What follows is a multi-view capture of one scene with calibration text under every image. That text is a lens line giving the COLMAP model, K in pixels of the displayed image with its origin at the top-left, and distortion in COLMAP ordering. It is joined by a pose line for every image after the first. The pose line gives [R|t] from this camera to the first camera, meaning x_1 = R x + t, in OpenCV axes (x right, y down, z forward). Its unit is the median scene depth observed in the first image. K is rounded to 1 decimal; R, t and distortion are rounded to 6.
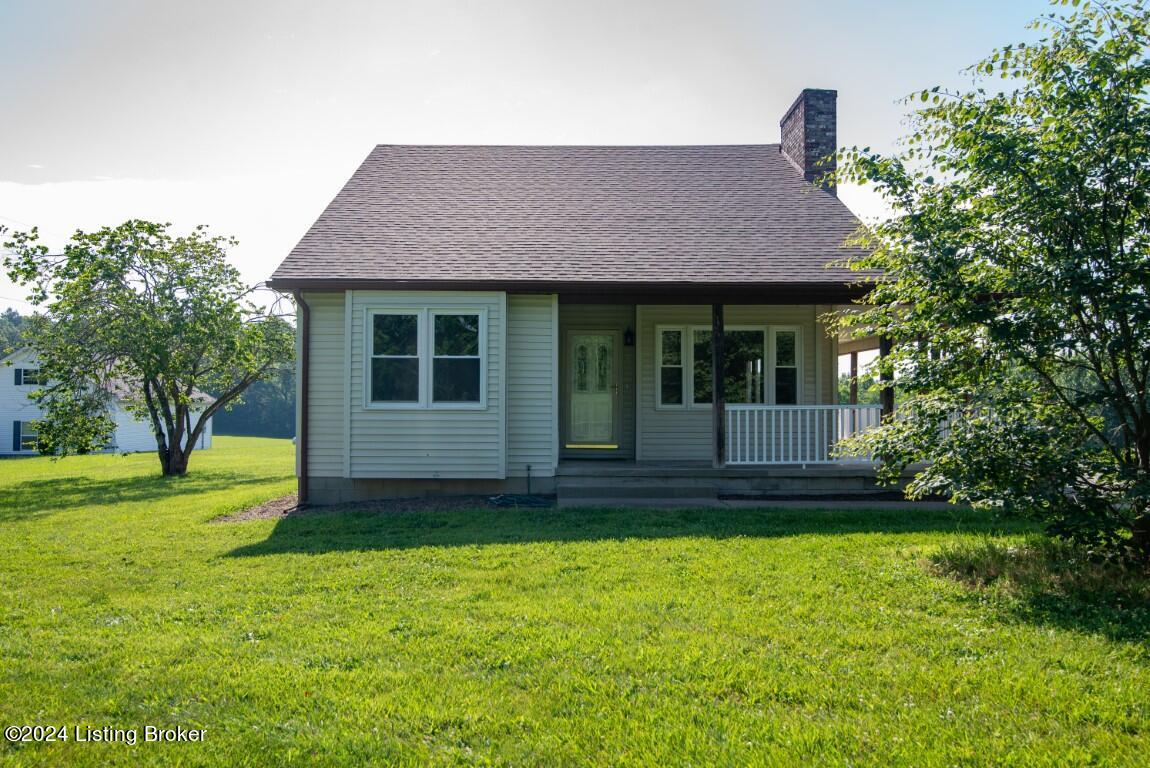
lens RADIAL K [[932.0, 0, 575.0], [0, 932.0, 384.0], [0, 0, 1]] dist [0.001239, 0.000076]
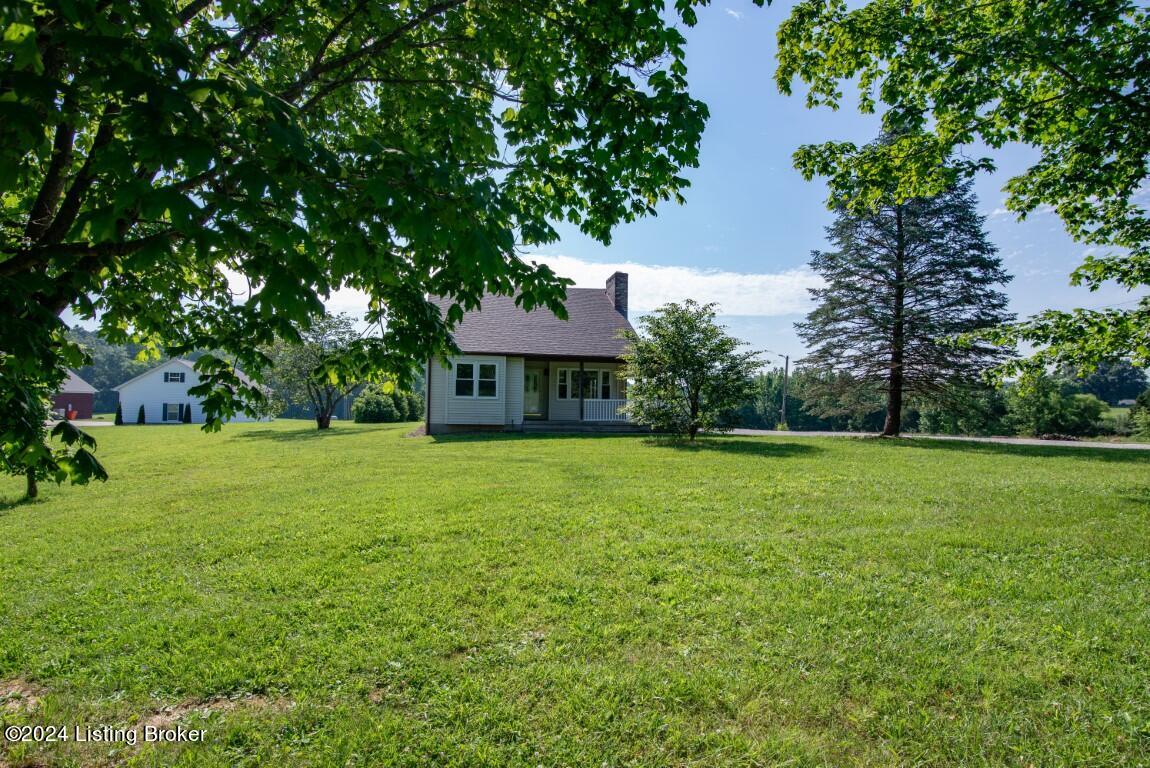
lens RADIAL K [[597.8, 0, 575.0], [0, 597.8, 384.0], [0, 0, 1]] dist [0.000018, 0.000006]
pose [[0.986693, 0.018001, 0.161594, -0.153298], [-0.017509, 0.999837, -0.004469, -0.013325], [-0.161648, 0.001580, 0.986847, -0.757067]]
